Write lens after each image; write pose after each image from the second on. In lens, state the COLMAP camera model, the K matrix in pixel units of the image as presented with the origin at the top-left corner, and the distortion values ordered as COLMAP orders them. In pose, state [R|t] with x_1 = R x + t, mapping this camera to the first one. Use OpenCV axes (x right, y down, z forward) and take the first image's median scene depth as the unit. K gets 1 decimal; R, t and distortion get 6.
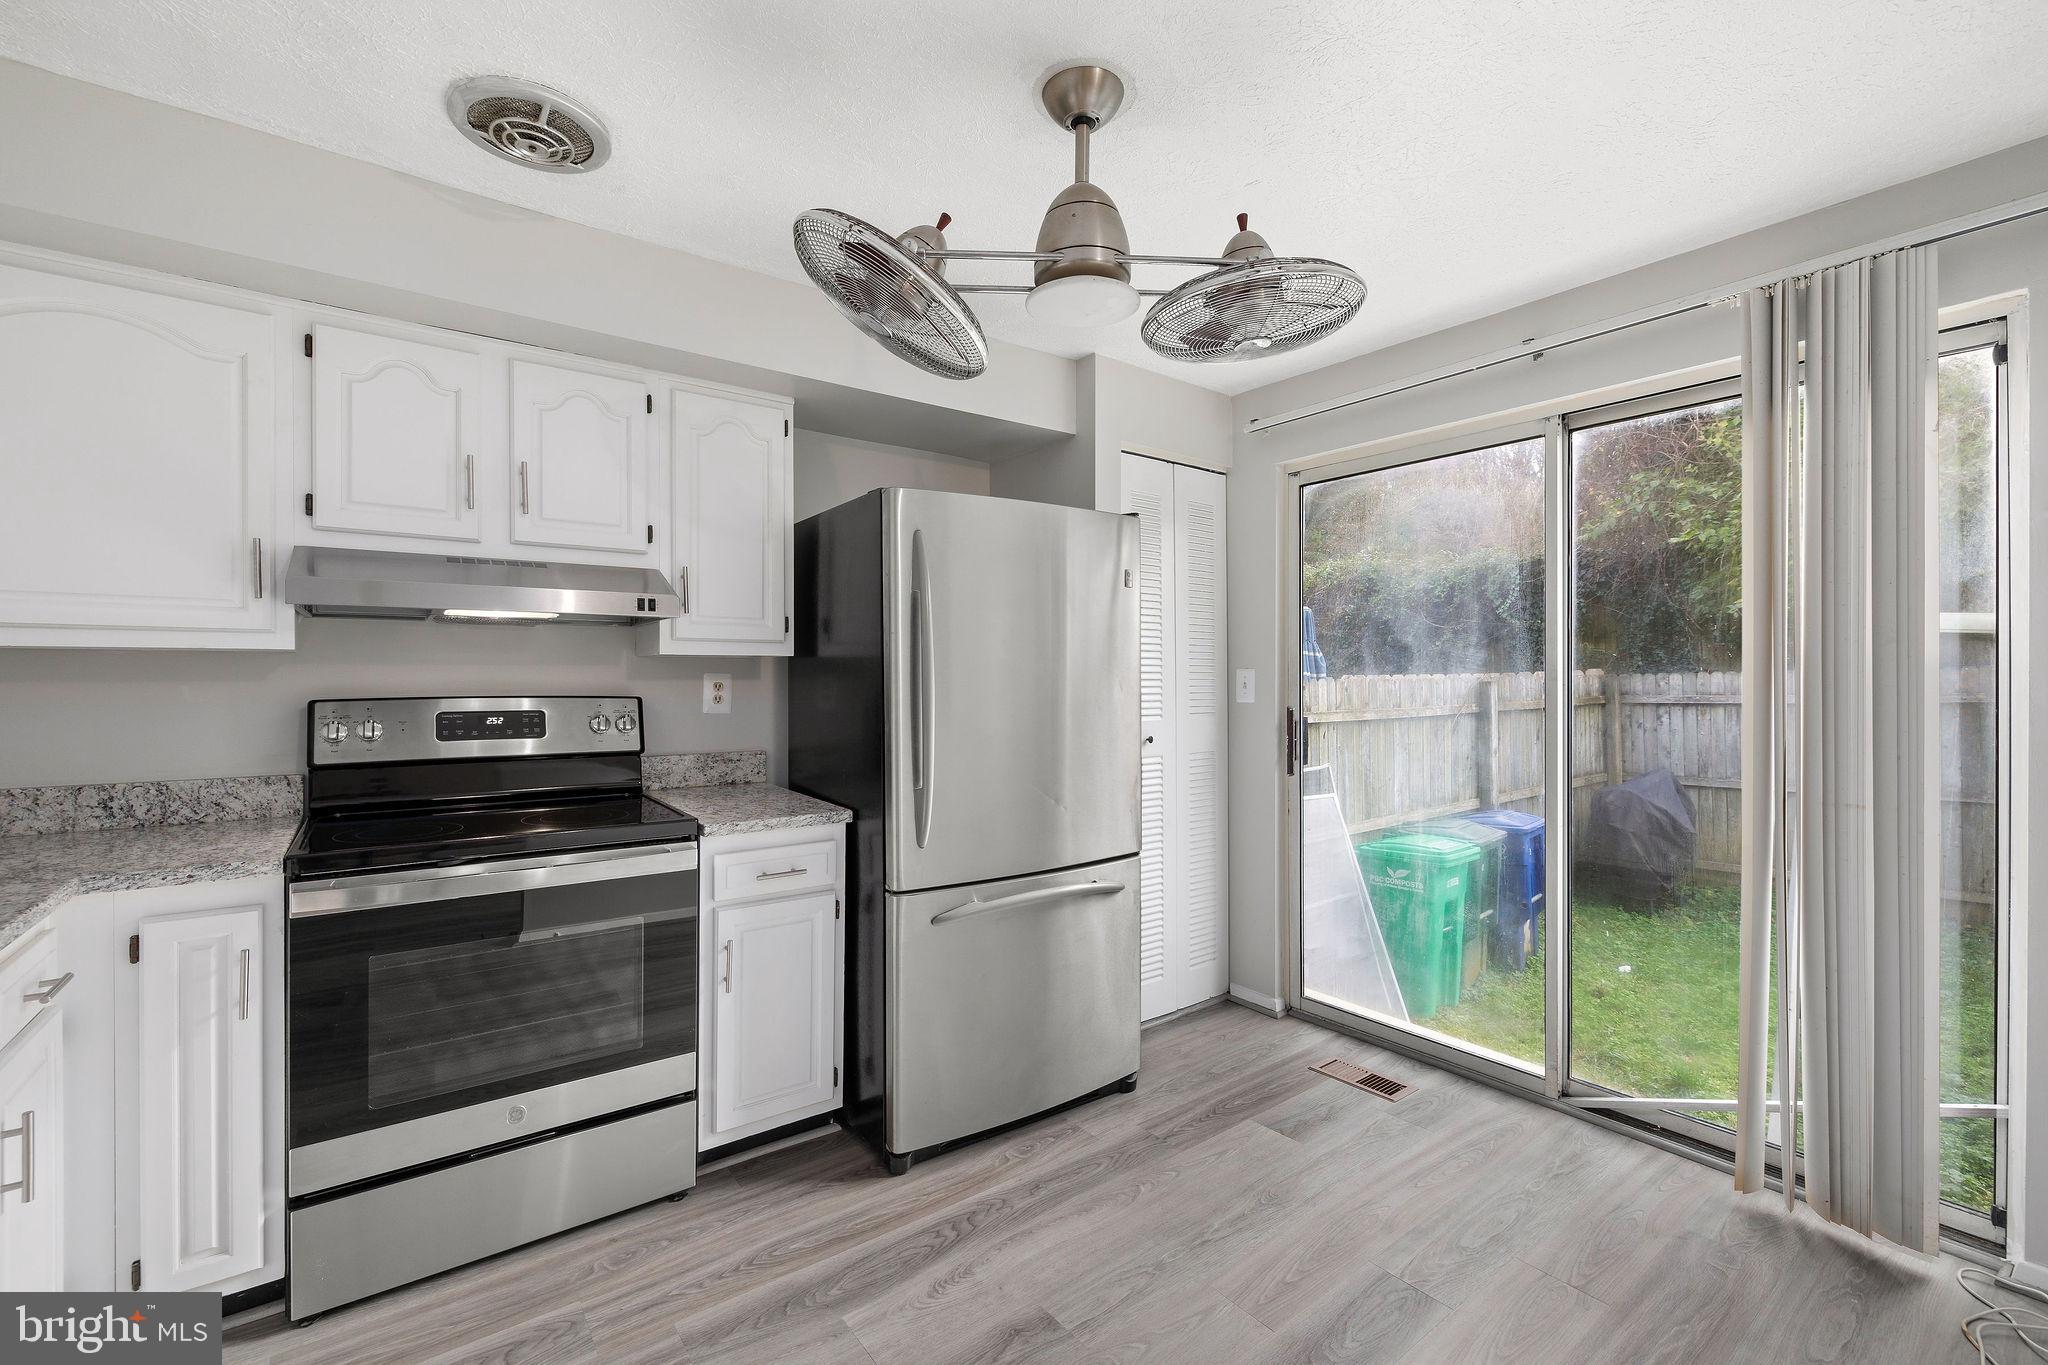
lens RADIAL K [[876.6, 0, 1028.4], [0, 876.6, 693.3], [0, 0, 1]] dist [-0.000196, 0.000046]
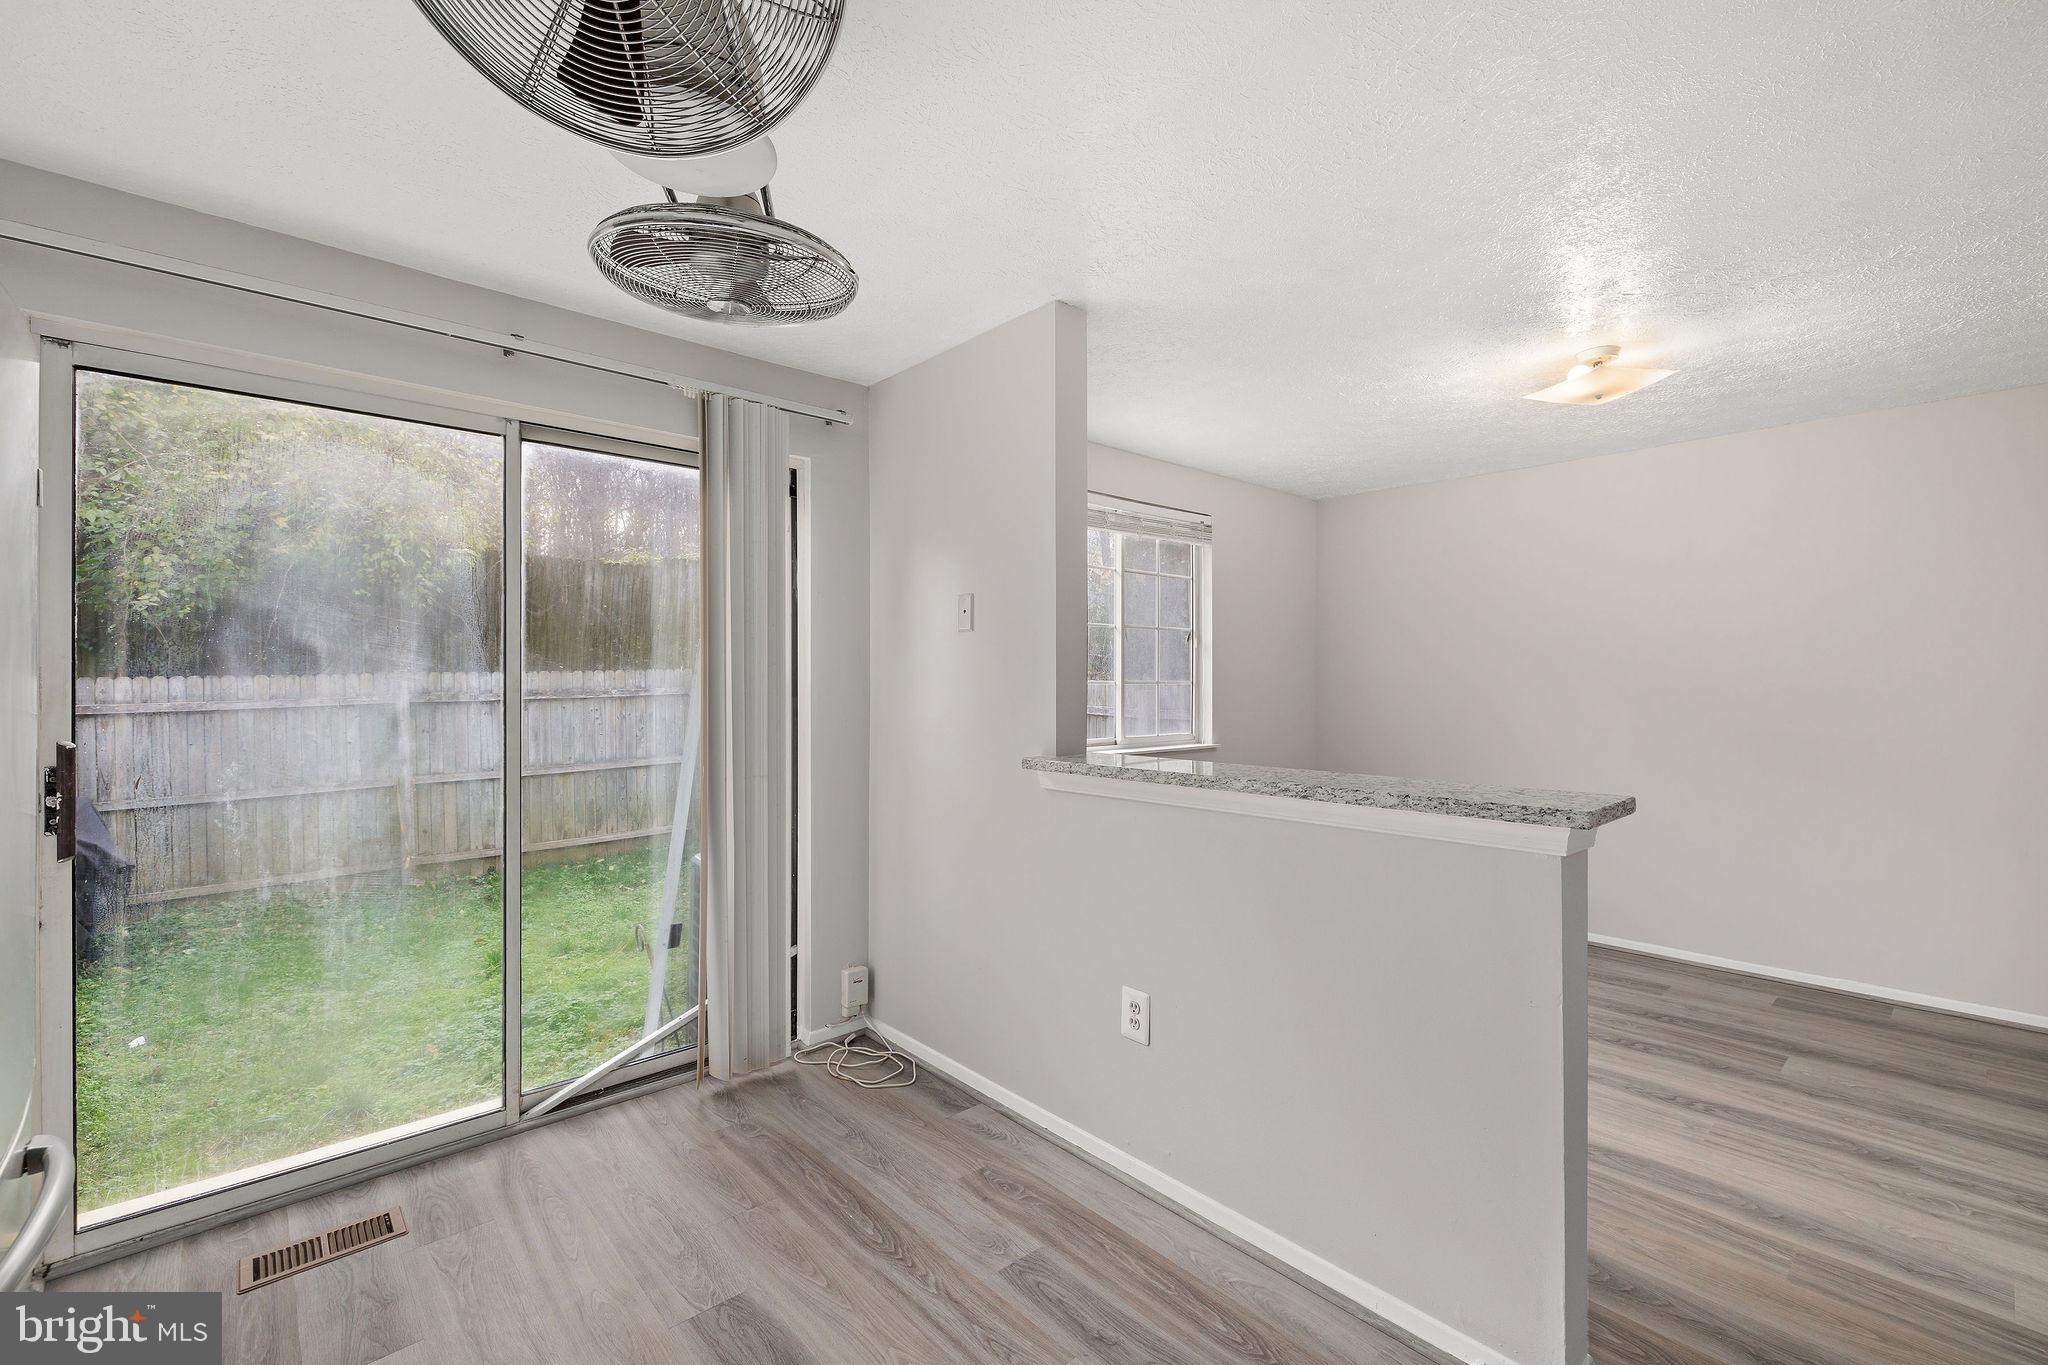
lens RADIAL K [[865.8, 0, 1018.8], [0, 865.8, 674.1], [0, 0, 1]] dist [-0.000983, -0.000360]
pose [[-0.084226, 0.006569, 0.996425, -0.390145], [0.018543, 0.999815, -0.005024, -0.016698], [-0.996274, 0.018054, -0.084332, 0.504270]]
